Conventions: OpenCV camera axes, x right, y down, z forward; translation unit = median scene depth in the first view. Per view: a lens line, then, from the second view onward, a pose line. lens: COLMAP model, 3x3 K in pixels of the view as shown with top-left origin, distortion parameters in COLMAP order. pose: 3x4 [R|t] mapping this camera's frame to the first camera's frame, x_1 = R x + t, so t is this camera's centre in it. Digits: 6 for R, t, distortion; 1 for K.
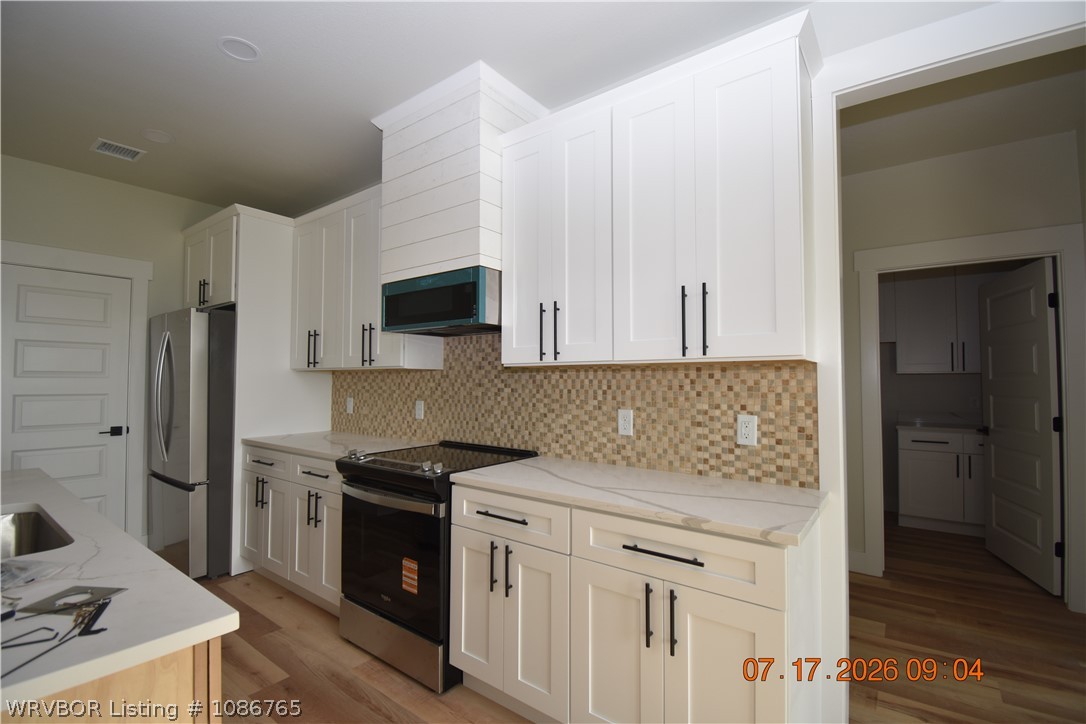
lens RADIAL K [[481.0, 0, 546.4], [0, 481.0, 363.5], [0, 0, 1]] dist [0.020128, -0.027208]
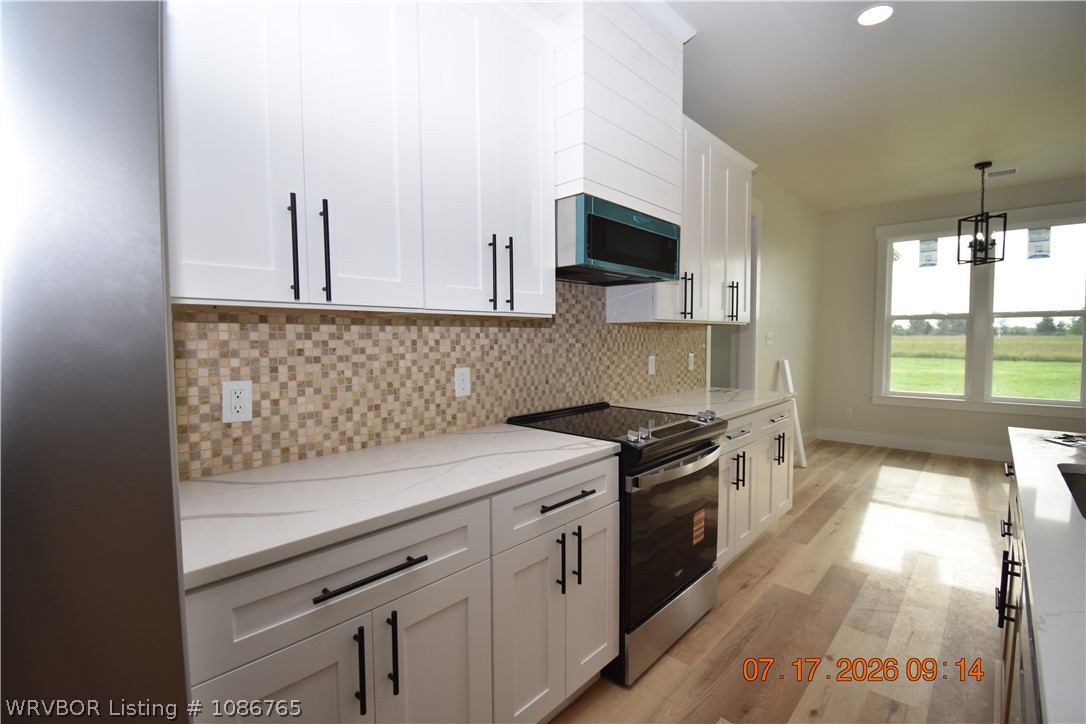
lens RADIAL K [[481.0, 0, 546.4], [0, 481.0, 363.5], [0, 0, 1]] dist [0.020128, -0.027208]
pose [[0.110821, -0.063731, 0.991795, -0.986866], [-0.036311, 0.997016, 0.068124, 0.027861], [-0.993177, -0.043563, 0.108176, 0.926106]]
